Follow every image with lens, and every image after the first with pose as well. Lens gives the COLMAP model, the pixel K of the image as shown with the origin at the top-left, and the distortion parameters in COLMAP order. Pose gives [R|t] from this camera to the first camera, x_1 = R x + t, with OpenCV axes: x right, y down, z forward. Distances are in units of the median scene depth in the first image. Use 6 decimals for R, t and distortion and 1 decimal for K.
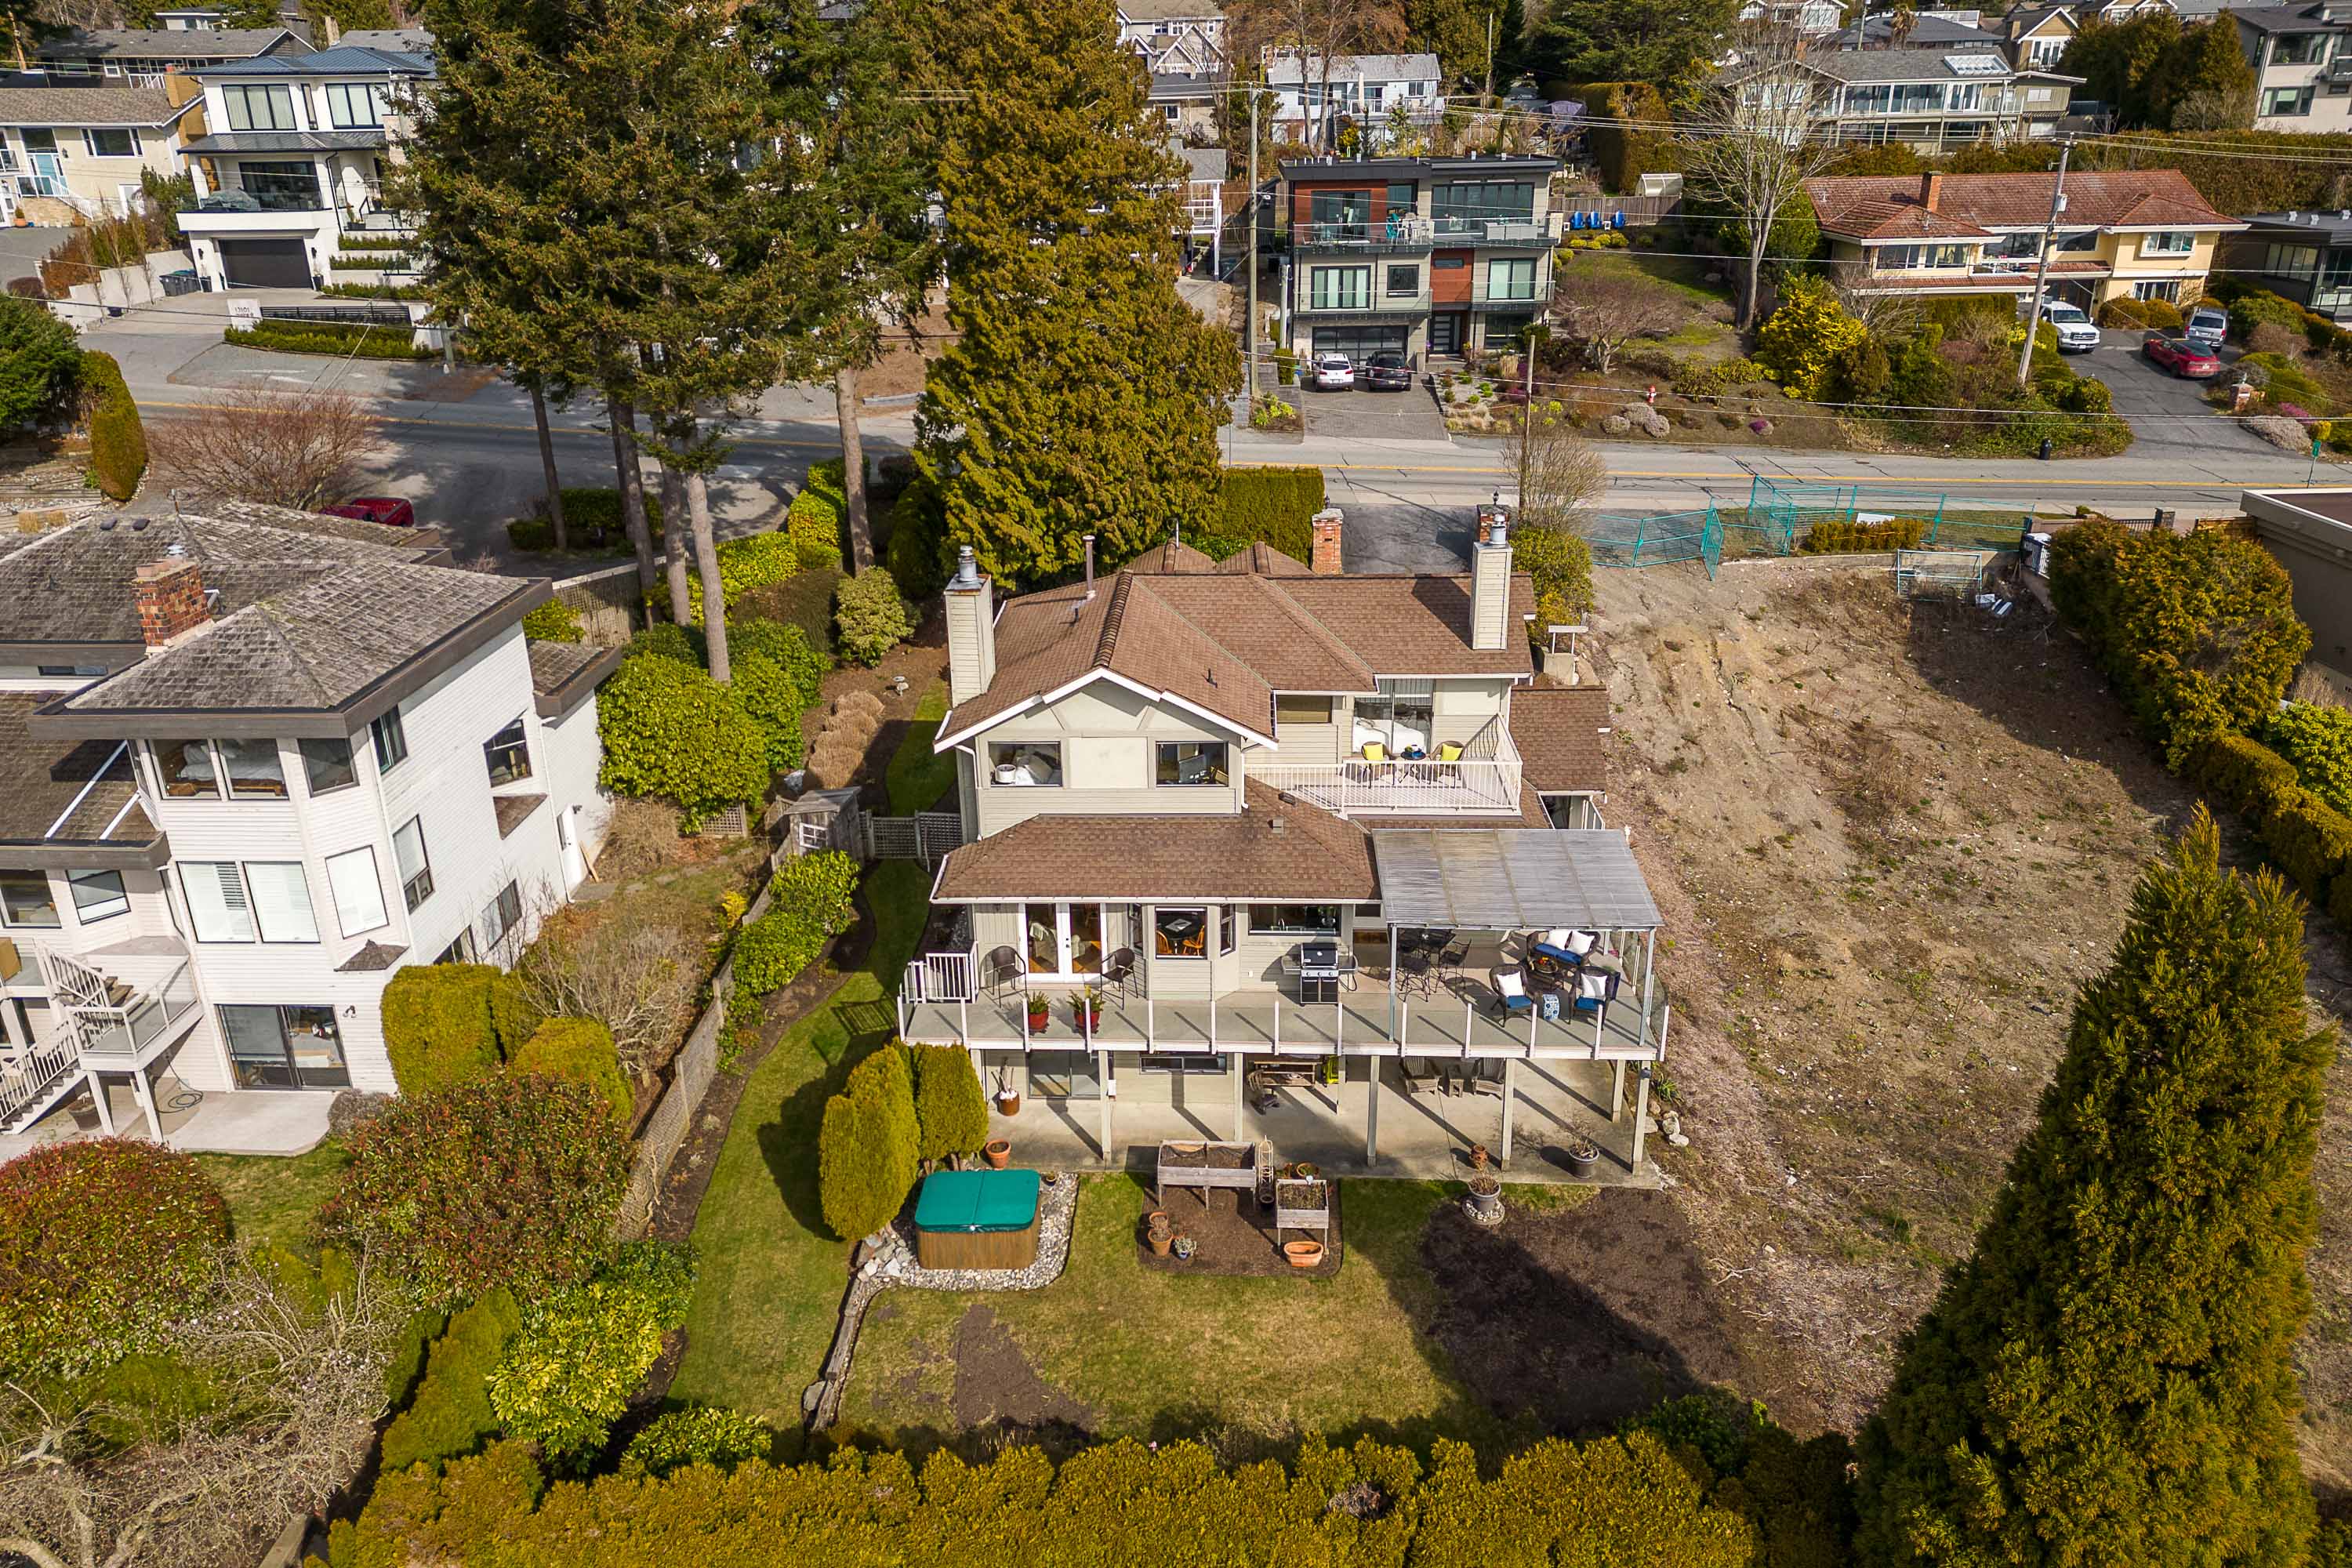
lens RADIAL K [[1624.2, 0, 1176.0], [0, 1624.2, 784.0], [0, 0, 1]] dist [0.101712, -0.111183]
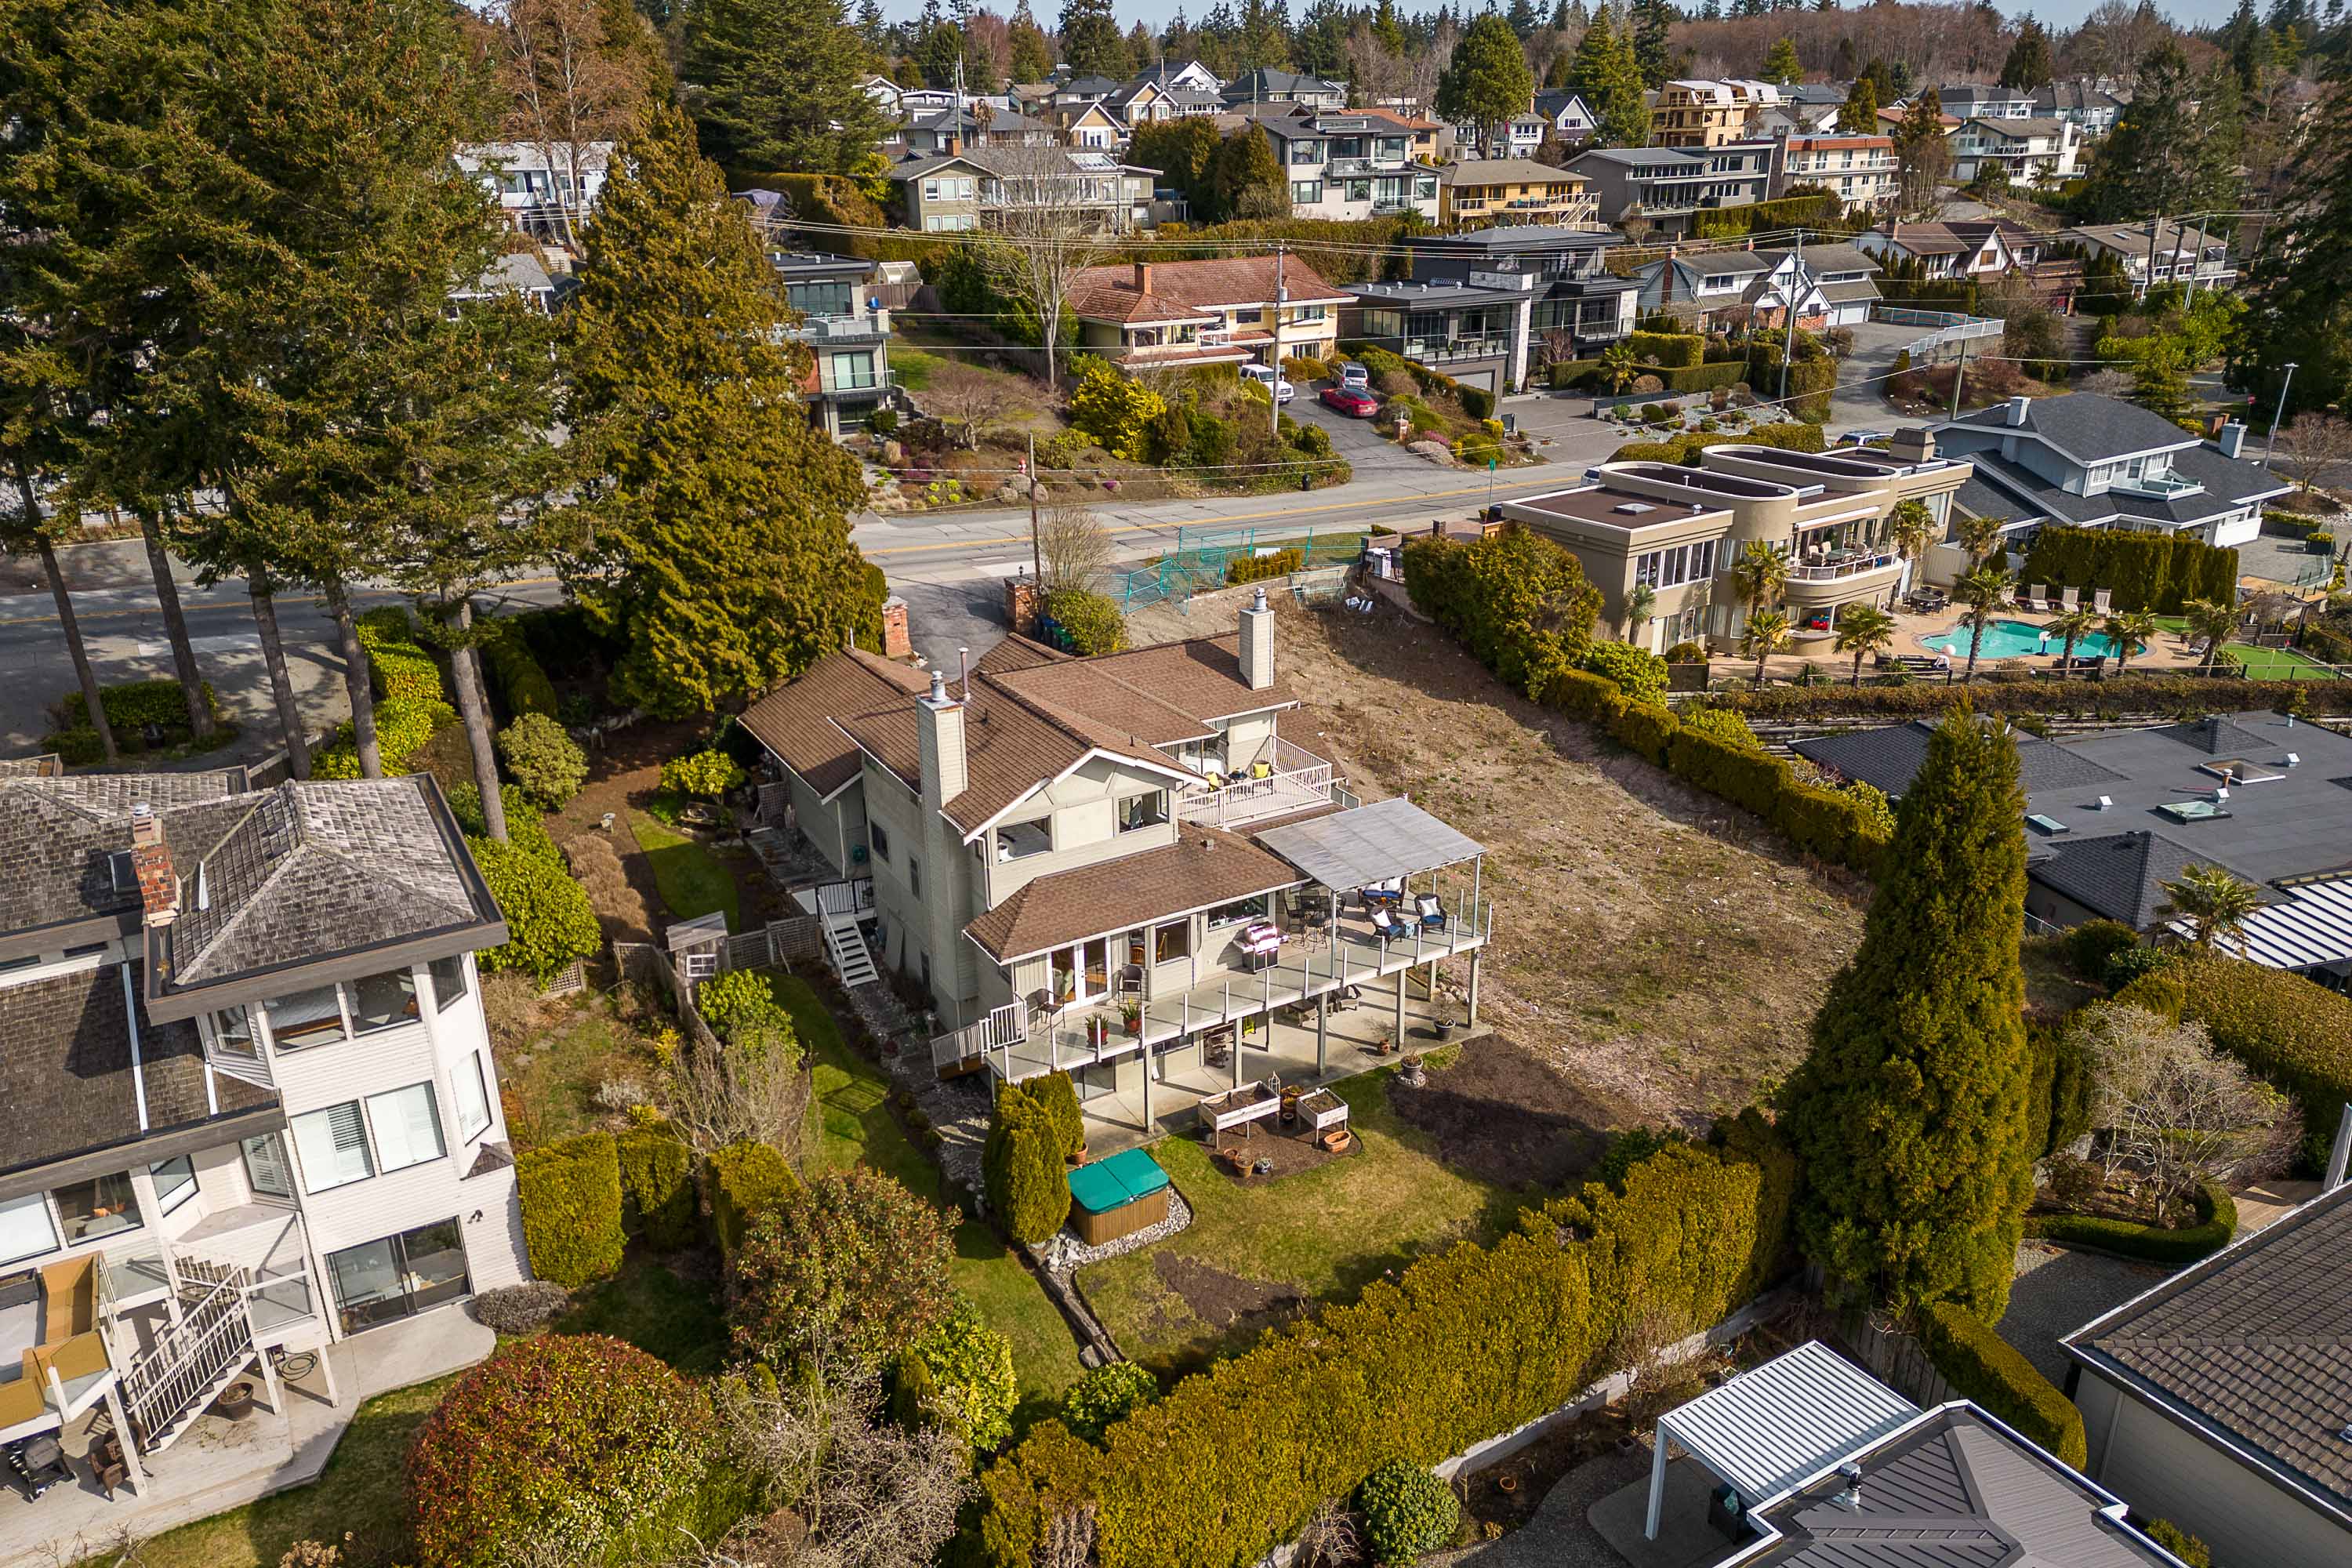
lens RADIAL K [[1615.0, 0, 1166.1], [0, 1615.0, 846.6], [0, 0, 1]] dist [0.112632, -0.133681]
pose [[0.841050, -0.211413, 0.497935, -0.477920], [0.205836, 0.976301, 0.066845, -0.051970], [-0.500267, 0.046273, 0.864634, -0.077168]]
